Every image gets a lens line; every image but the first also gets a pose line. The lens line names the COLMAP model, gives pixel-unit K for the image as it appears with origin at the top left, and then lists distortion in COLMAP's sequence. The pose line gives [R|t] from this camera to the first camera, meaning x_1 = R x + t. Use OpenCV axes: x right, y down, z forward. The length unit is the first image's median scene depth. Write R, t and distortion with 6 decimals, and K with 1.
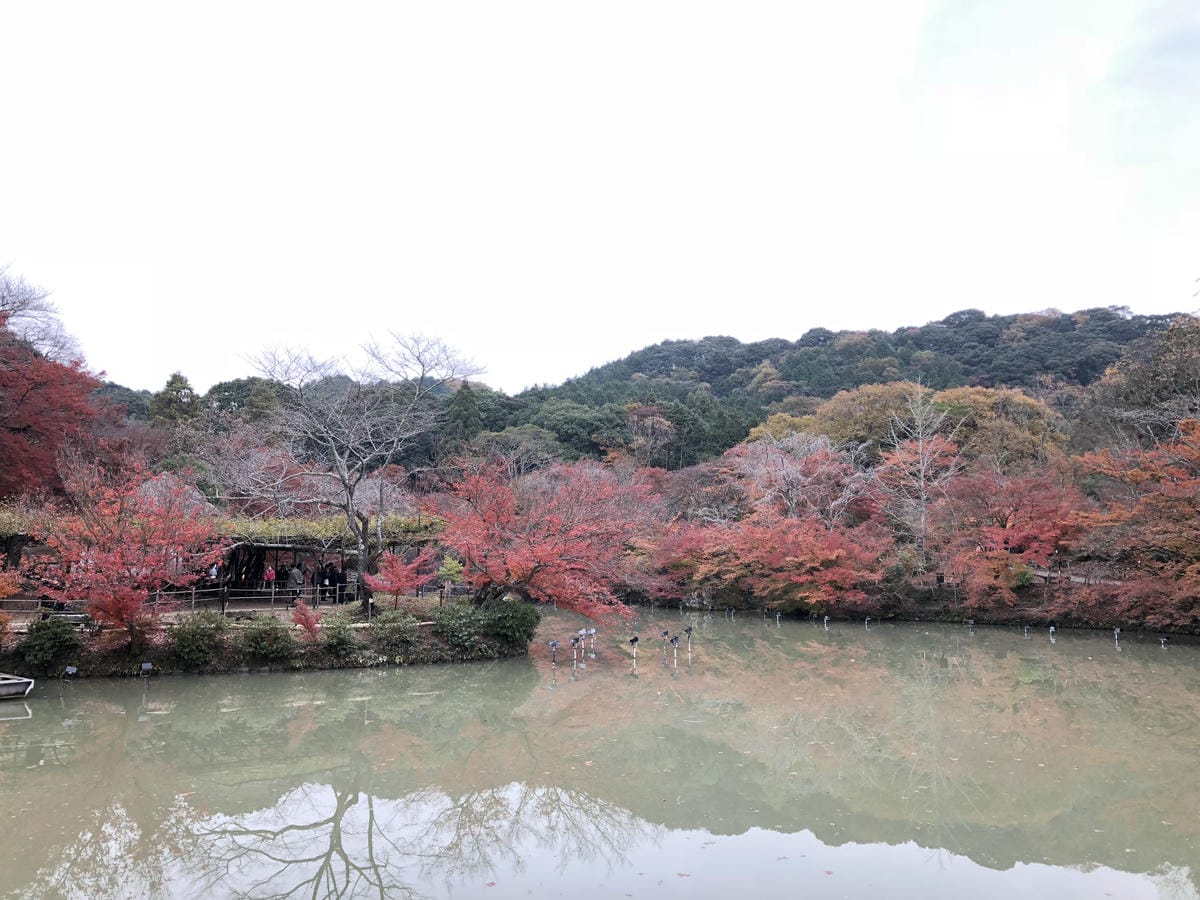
lens RADIAL K [[972.3, 0, 600.0], [0, 972.3, 450.0], [0, 0, 1]] dist [0.042601, -0.006502]
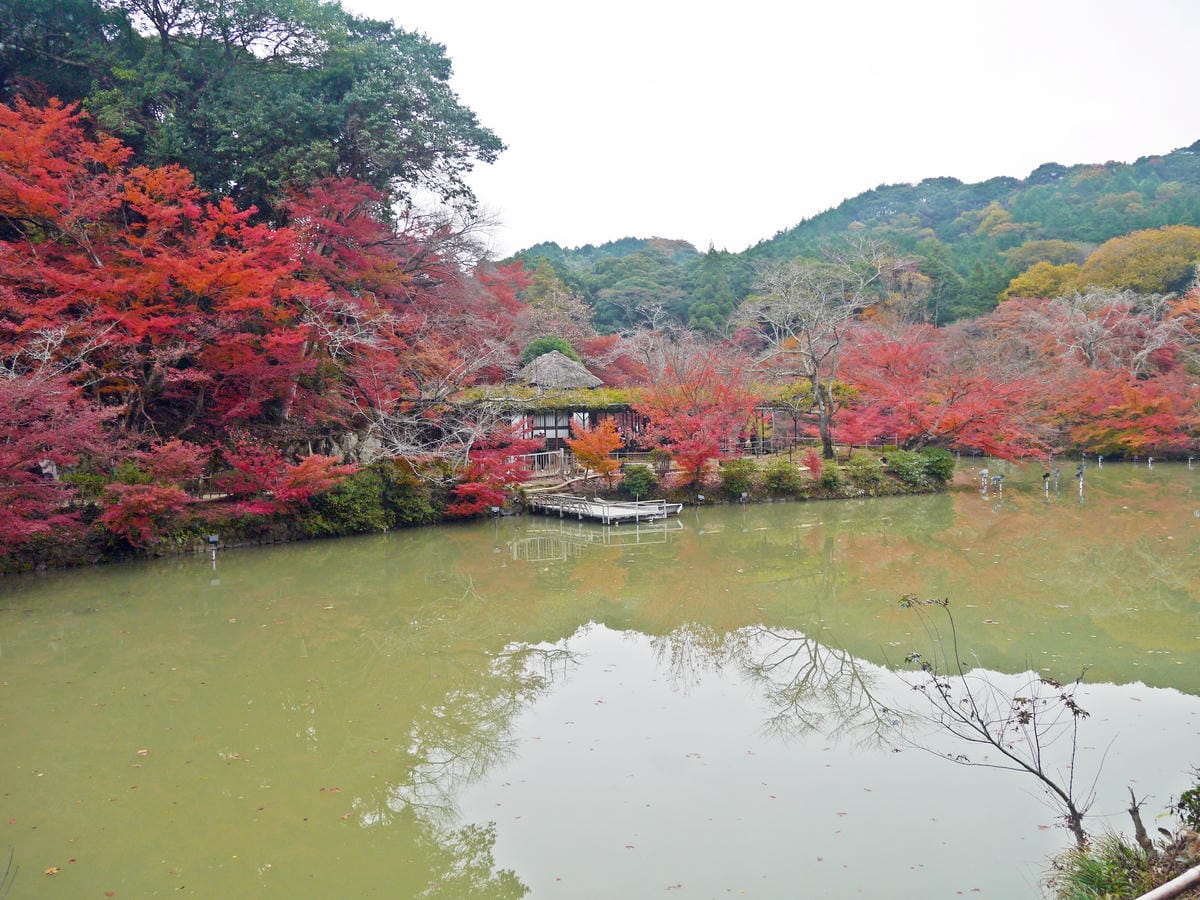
lens RADIAL K [[1029.5, 0, 600.0], [0, 1029.5, 450.0], [0, 0, 1]] dist [-0.027163, 0.010165]
pose [[0.988175, -0.025182, -0.151248, -0.069686], [0.046583, 0.989102, 0.139668, -0.010141], [0.146083, -0.145062, 0.978579, -0.077889]]
